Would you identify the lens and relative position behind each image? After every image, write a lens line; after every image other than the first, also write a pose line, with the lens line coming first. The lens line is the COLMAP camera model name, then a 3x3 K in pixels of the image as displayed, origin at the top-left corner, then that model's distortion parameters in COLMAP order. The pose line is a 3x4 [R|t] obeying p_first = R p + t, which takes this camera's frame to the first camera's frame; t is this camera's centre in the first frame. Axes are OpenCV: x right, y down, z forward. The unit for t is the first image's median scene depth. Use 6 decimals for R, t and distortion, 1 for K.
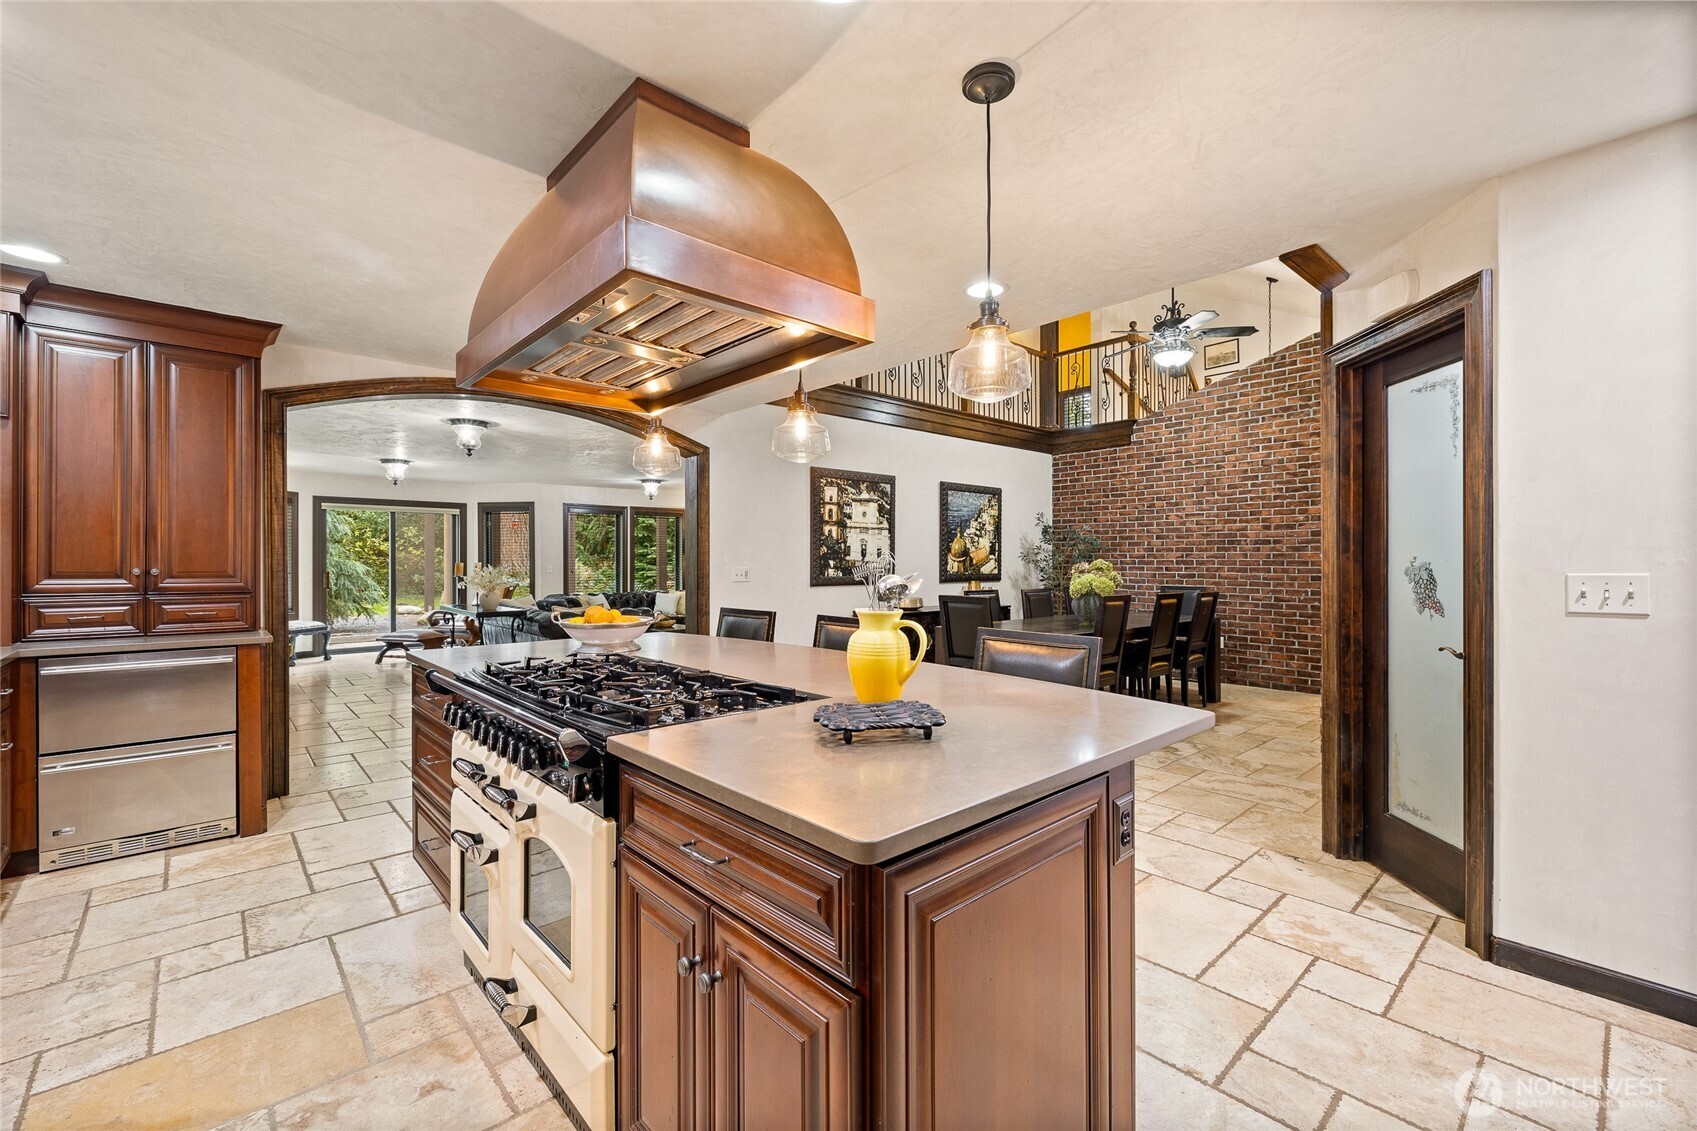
lens RADIAL K [[715.2, 0, 848.5], [0, 715.2, 565.5], [0, 0, 1]] dist [0.000532, 0.000034]
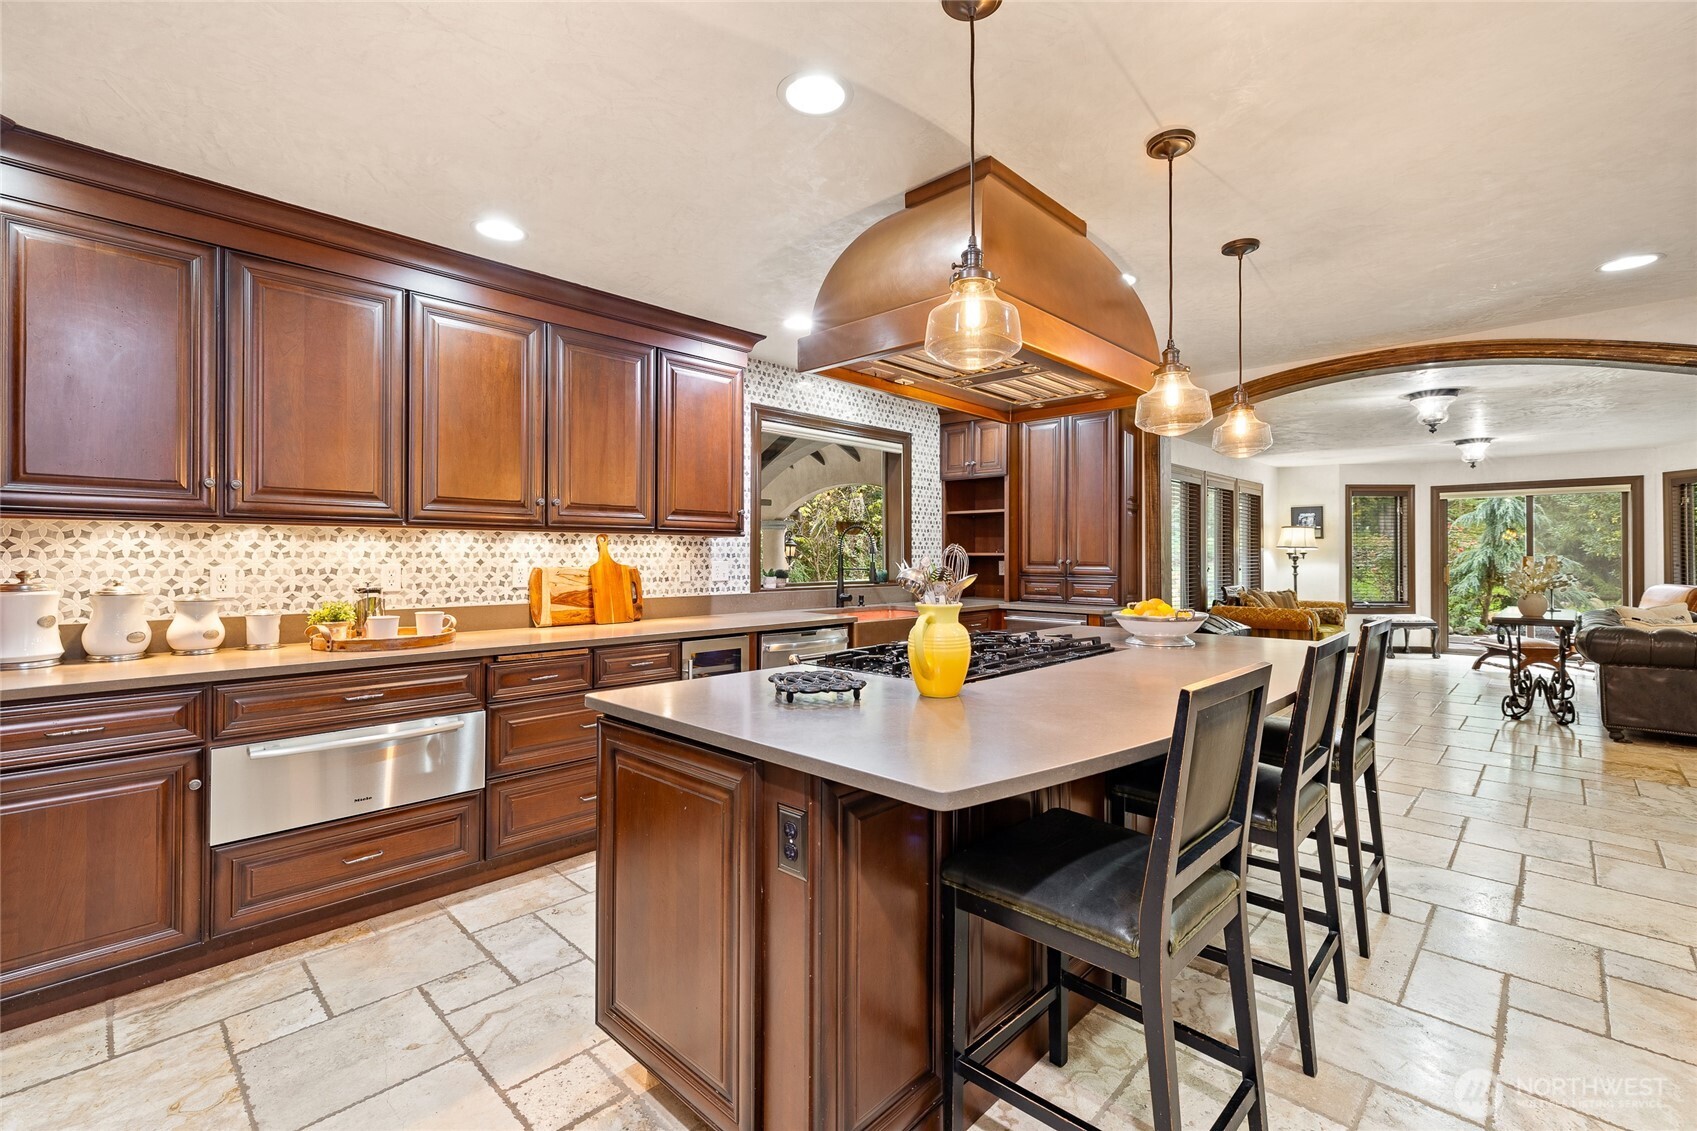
lens RADIAL K [[742.7, 0, 843.0], [0, 742.7, 550.2], [0, 0, 1]] dist [0.001085, 0.000230]
pose [[0.062679, -0.006981, -0.998009, 0.234039], [-0.004177, 0.999965, -0.007257, -0.000984], [0.998025, 0.004623, 0.062648, 0.168355]]
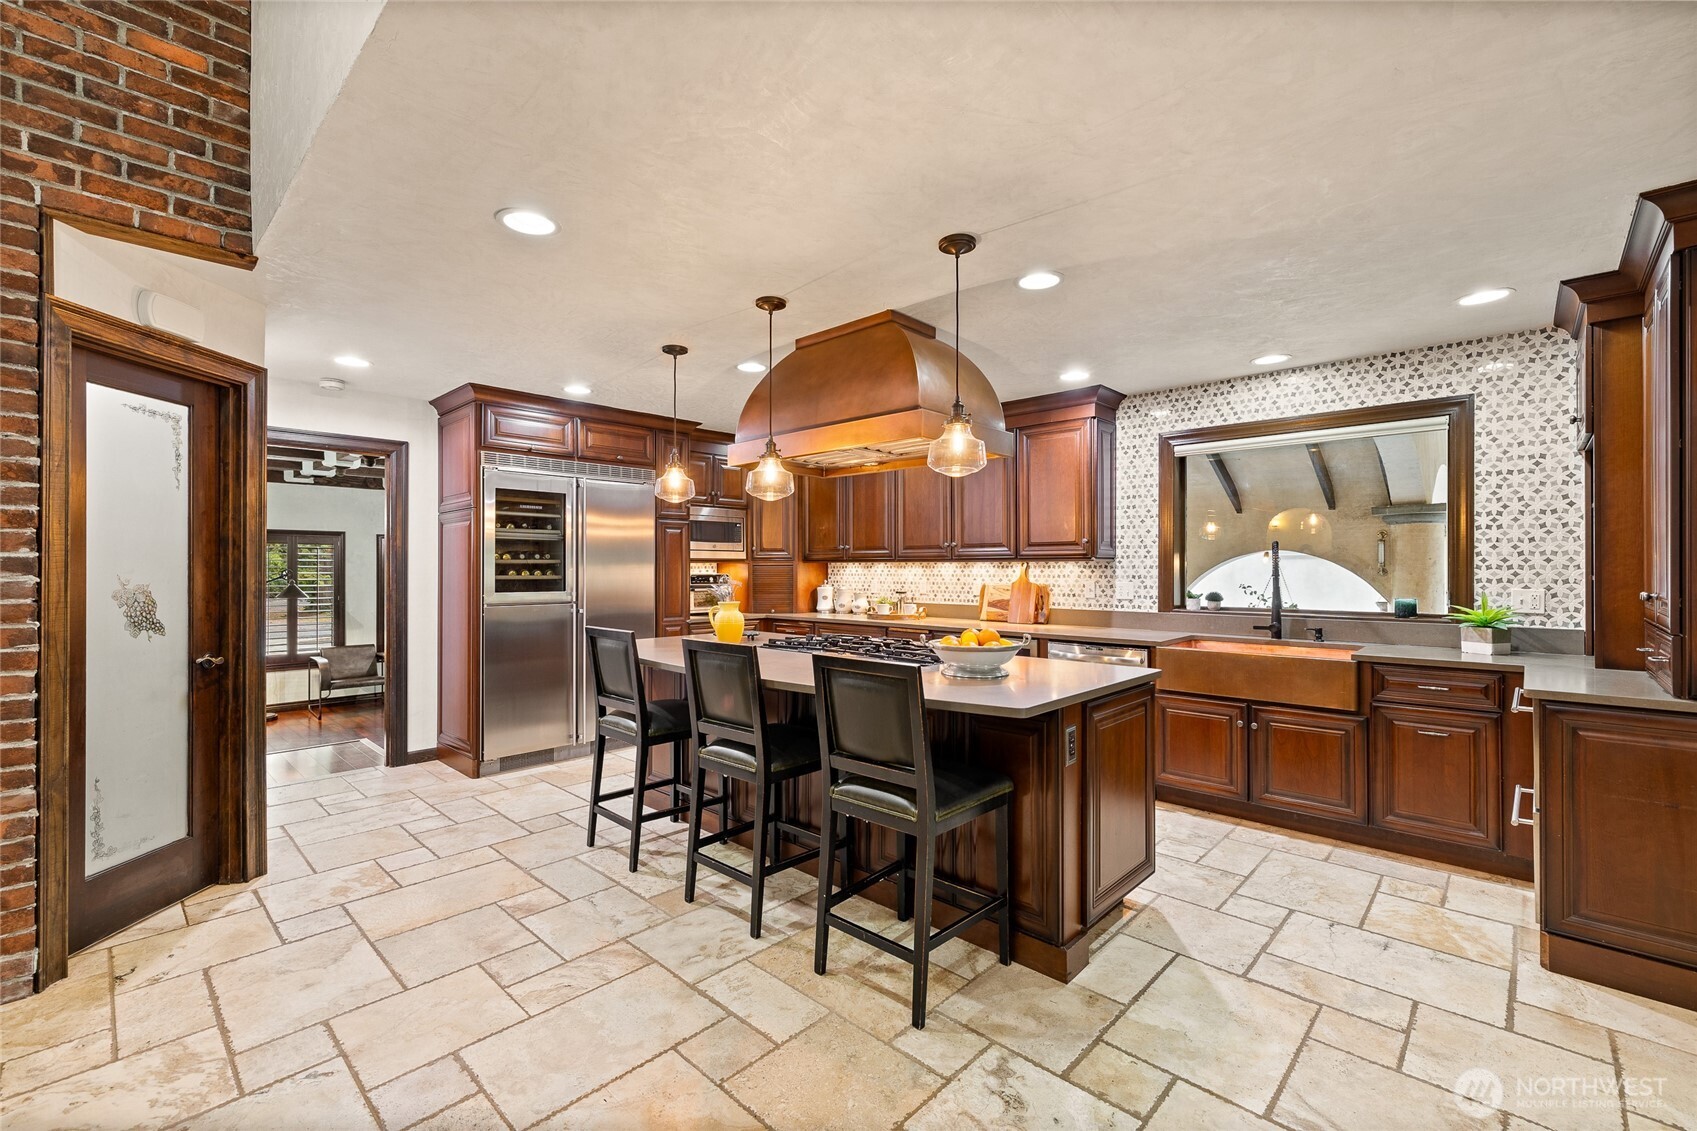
lens RADIAL K [[715.2, 0, 848.5], [0, 715.2, 565.5], [0, 0, 1]] dist [0.000532, 0.000034]
pose [[-0.997108, 0.000837, -0.075993, -0.032426], [0.000907, 0.999999, -0.000877, -0.009655], [0.075992, -0.000943, -0.997108, 0.677096]]
